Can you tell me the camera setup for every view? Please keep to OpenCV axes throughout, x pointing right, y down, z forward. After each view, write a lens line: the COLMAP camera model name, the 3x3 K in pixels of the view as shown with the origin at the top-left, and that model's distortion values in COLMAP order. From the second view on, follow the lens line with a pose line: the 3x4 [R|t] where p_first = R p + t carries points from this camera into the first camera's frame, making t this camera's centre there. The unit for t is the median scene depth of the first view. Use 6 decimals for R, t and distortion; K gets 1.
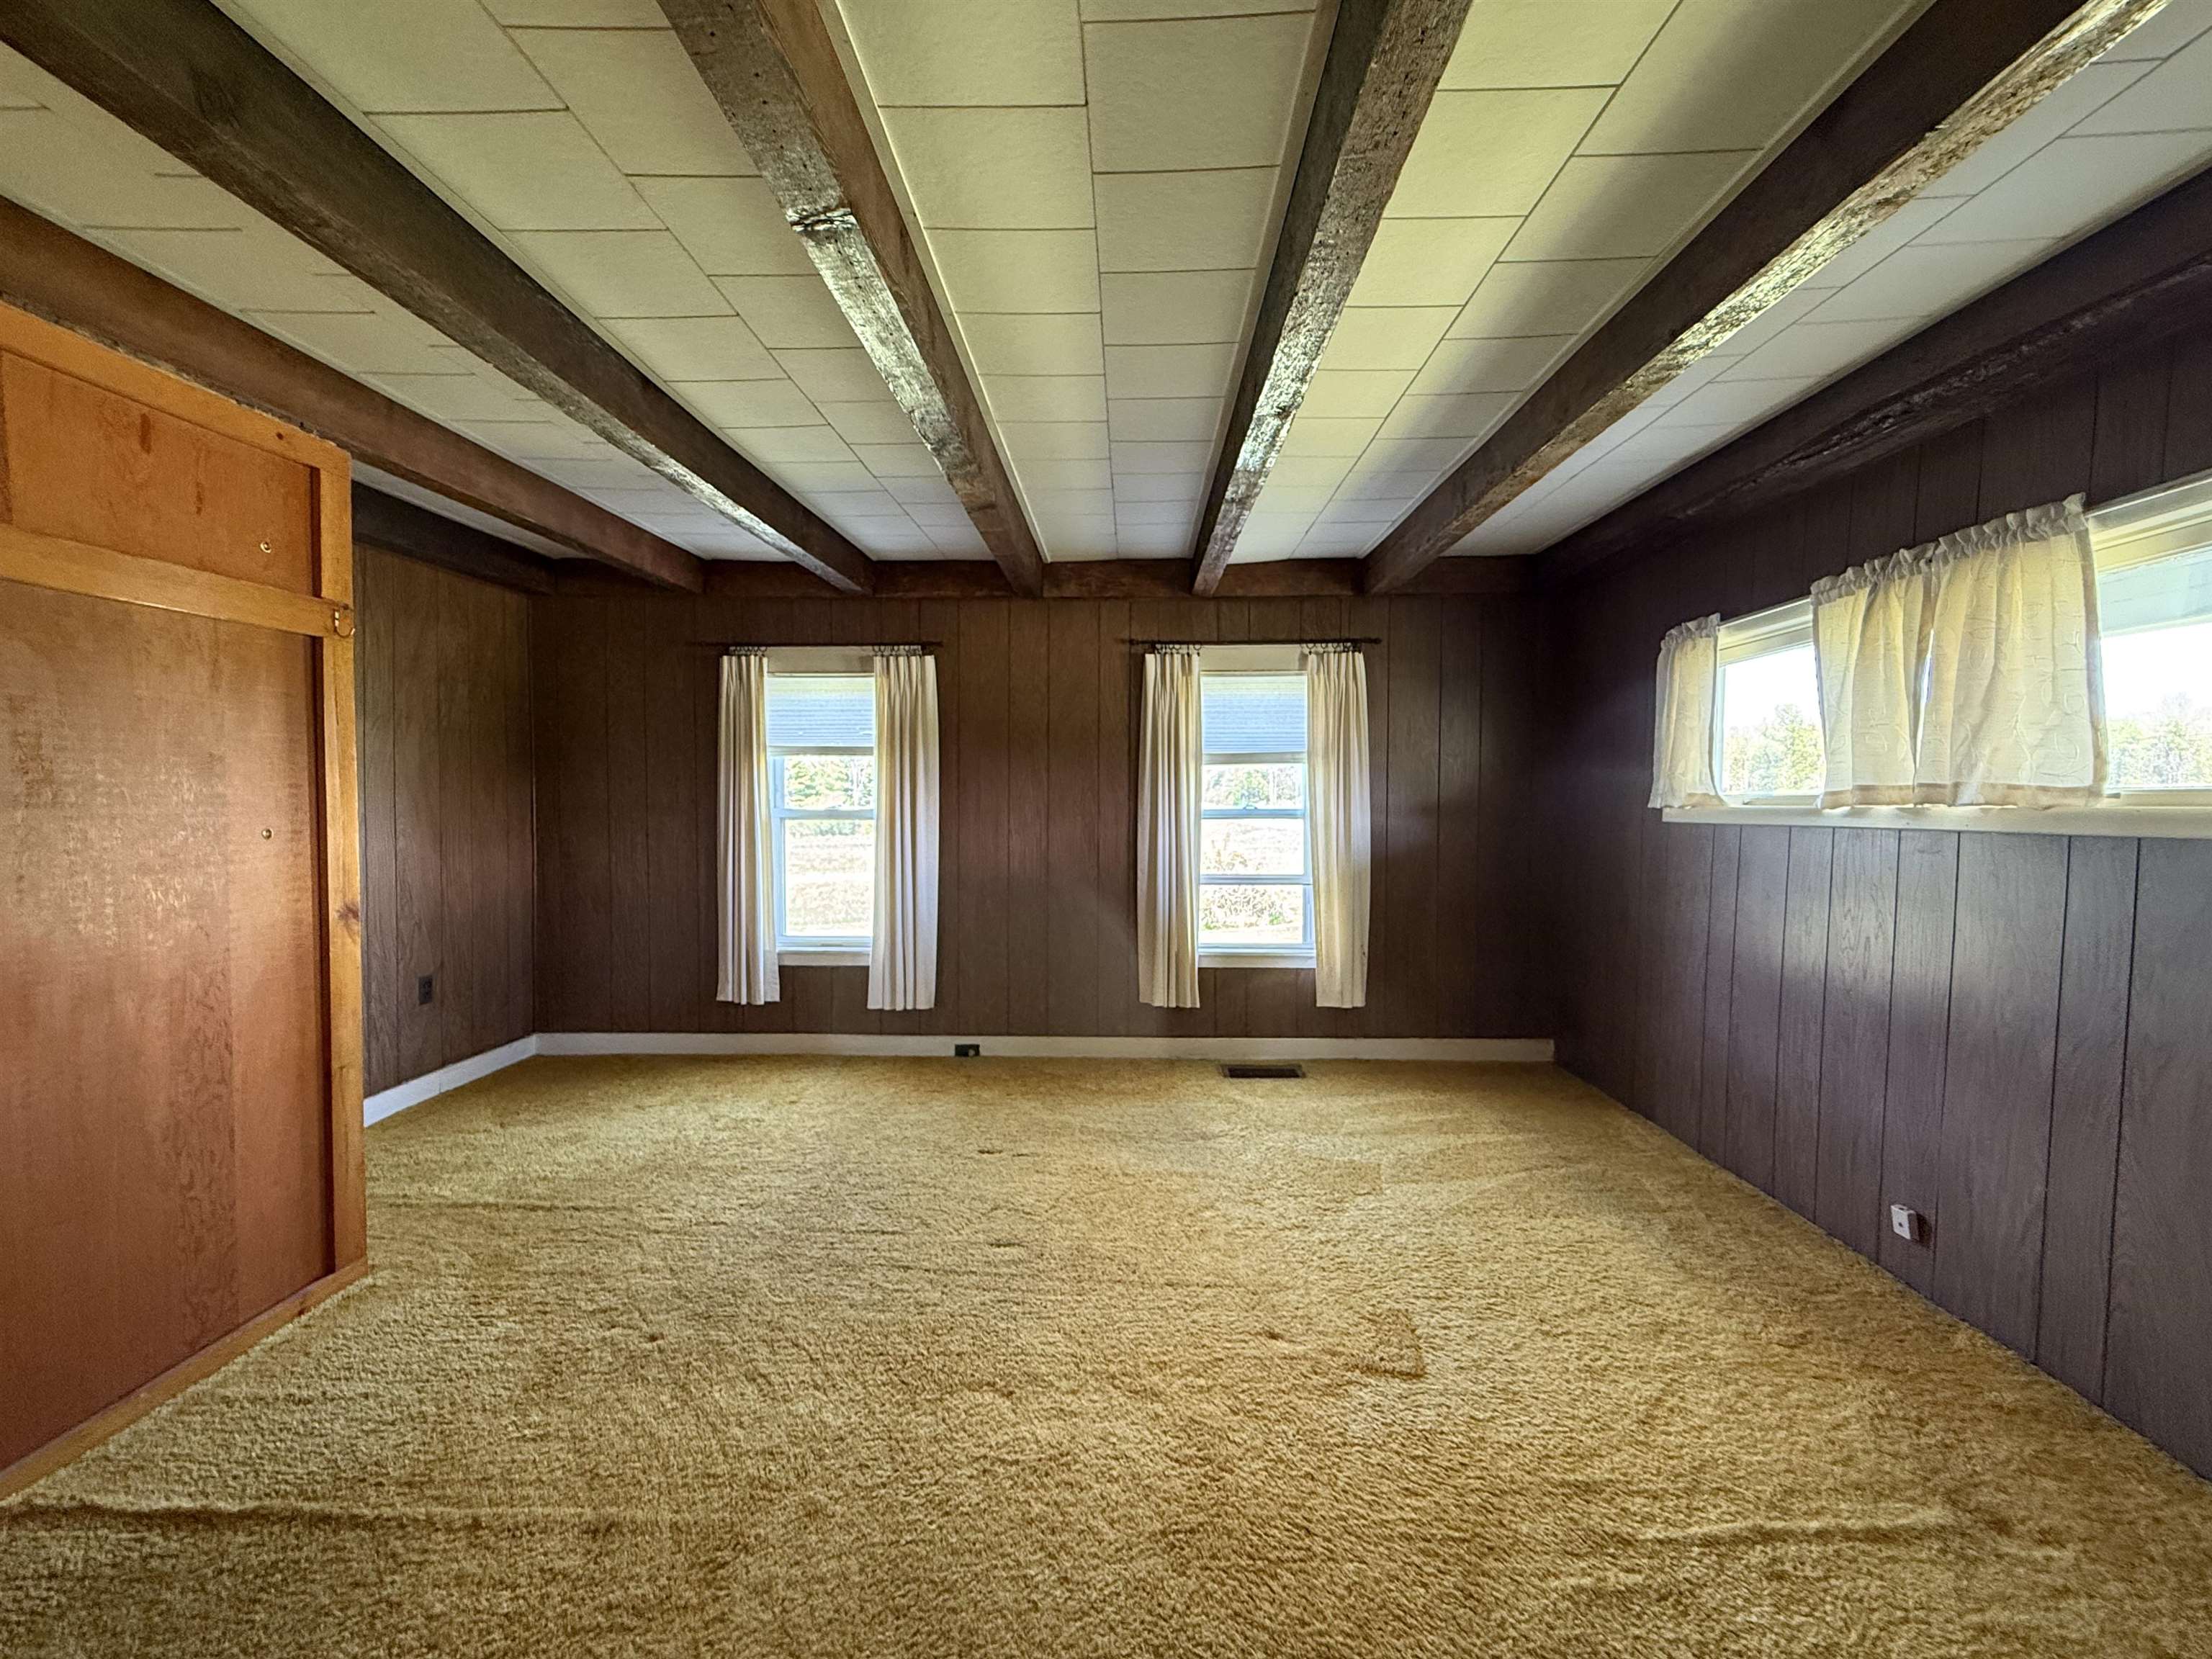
lens RADIAL K [[956.5, 0, 1102.8], [0, 956.5, 836.0], [0, 0, 1]] dist [0.000843, 0.000203]
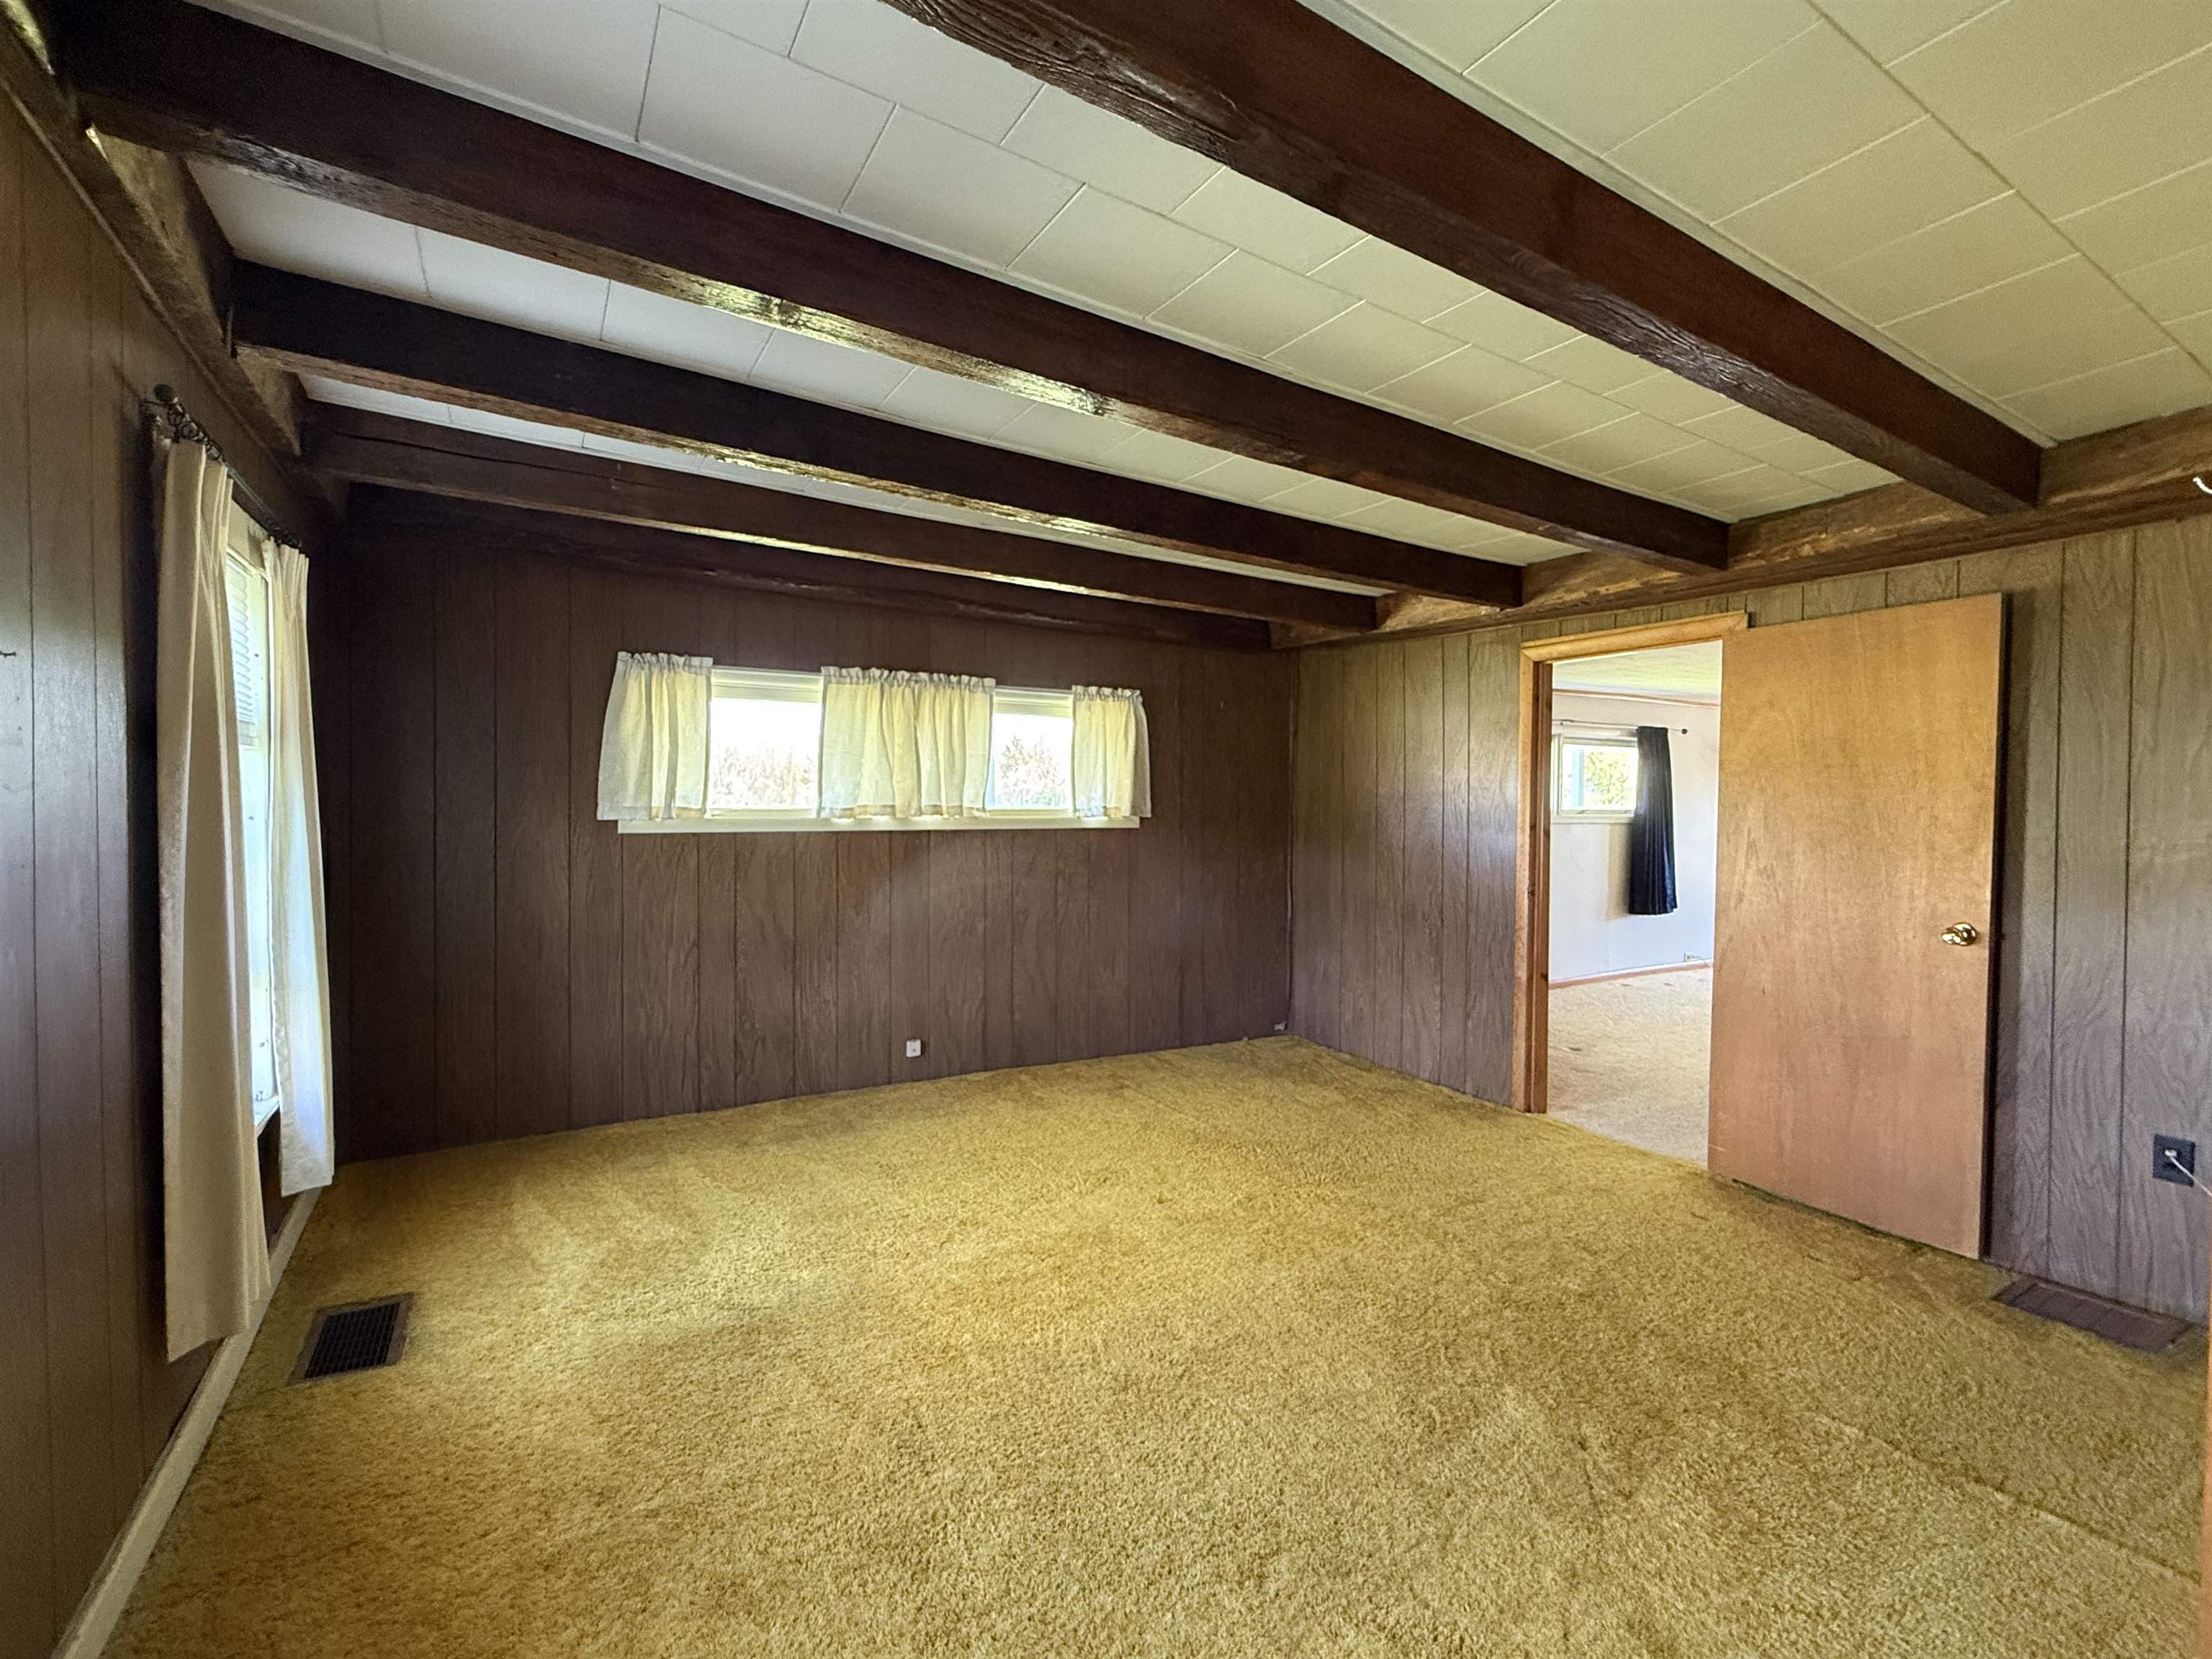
lens RADIAL K [[956.5, 0, 1099.9], [0, 956.5, 825.2], [0, 0, 1]] dist [0.000843, 0.000203]
pose [[-0.531801, -0.020136, 0.846630, -0.649404], [0.022582, 0.999025, 0.037946, -0.055365], [-0.846568, 0.039299, -0.530827, 1.246800]]
